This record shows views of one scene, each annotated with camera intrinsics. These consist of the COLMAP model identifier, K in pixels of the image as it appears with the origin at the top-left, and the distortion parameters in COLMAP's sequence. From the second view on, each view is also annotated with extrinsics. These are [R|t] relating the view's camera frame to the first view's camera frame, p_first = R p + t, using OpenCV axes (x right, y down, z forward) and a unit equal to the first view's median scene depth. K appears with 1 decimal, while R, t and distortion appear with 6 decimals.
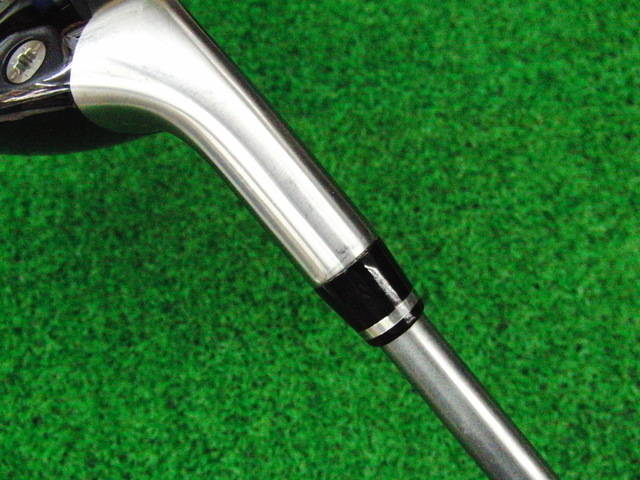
lens RADIAL K [[703.2, 0, 319.3], [0, 703.2, 242.8], [0, 0, 1]] dist [-0.025391, 0.000000]
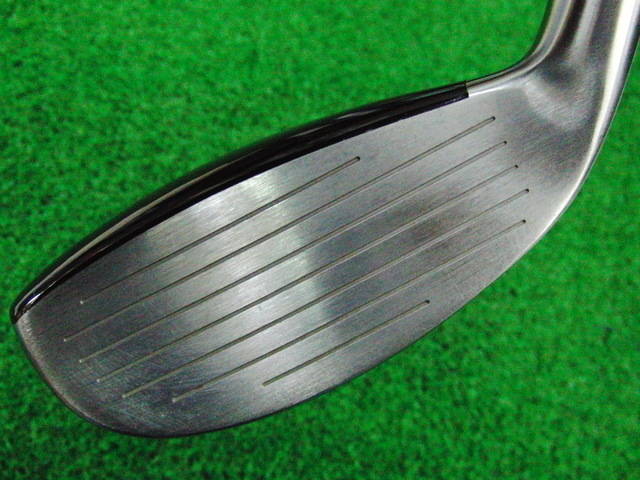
lens RADIAL K [[703.2, 0, 321.5], [0, 703.2, 241.4], [0, 0, 1]] dist [-0.025391, 0.000000]
pose [[0.830601, 0.554678, 0.049338, 0.167587], [-0.544459, 0.827498, -0.137150, 0.388371], [-0.116902, 0.087054, 0.989321, -0.288882]]
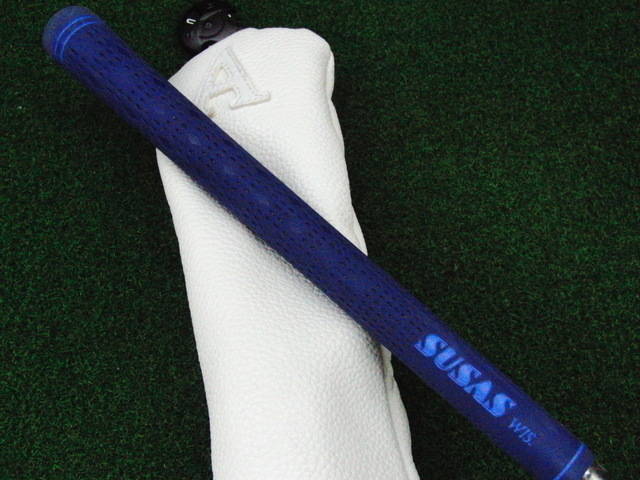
lens RADIAL K [[703.2, 0, 319.3], [0, 703.2, 240.9], [0, 0, 1]] dist [-0.025391, 0.000000]
pose [[0.993130, 0.110204, 0.039335, 0.109177], [-0.111053, 0.993612, 0.020074, 0.185342], [-0.036872, -0.024305, 0.999024, -0.606429]]
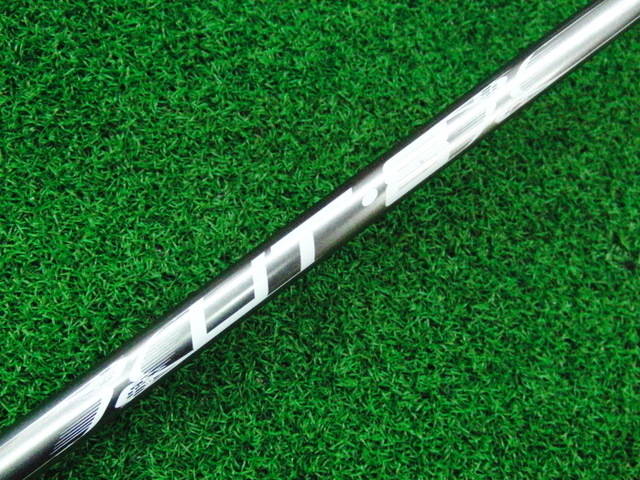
lens RADIAL K [[703.2, 0, 321.4], [0, 703.2, 241.0], [0, 0, 1]] dist [-0.025391, 0.000000]
pose [[0.868586, 0.471440, 0.152649, -0.040093], [-0.477857, 0.878416, 0.006158, 0.410824], [-0.131186, -0.078294, 0.988261, 0.057585]]
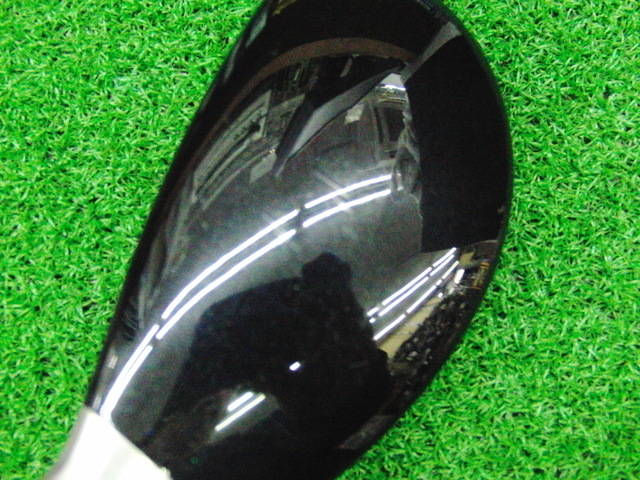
lens RADIAL K [[703.2, 0, 318.7], [0, 703.2, 236.4], [0, 0, 1]] dist [-0.025391, 0.000000]
pose [[0.998204, 0.025577, 0.054171, 0.028848], [-0.031918, 0.992306, 0.119627, 0.210208], [-0.050694, -0.121141, 0.991340, 0.252231]]
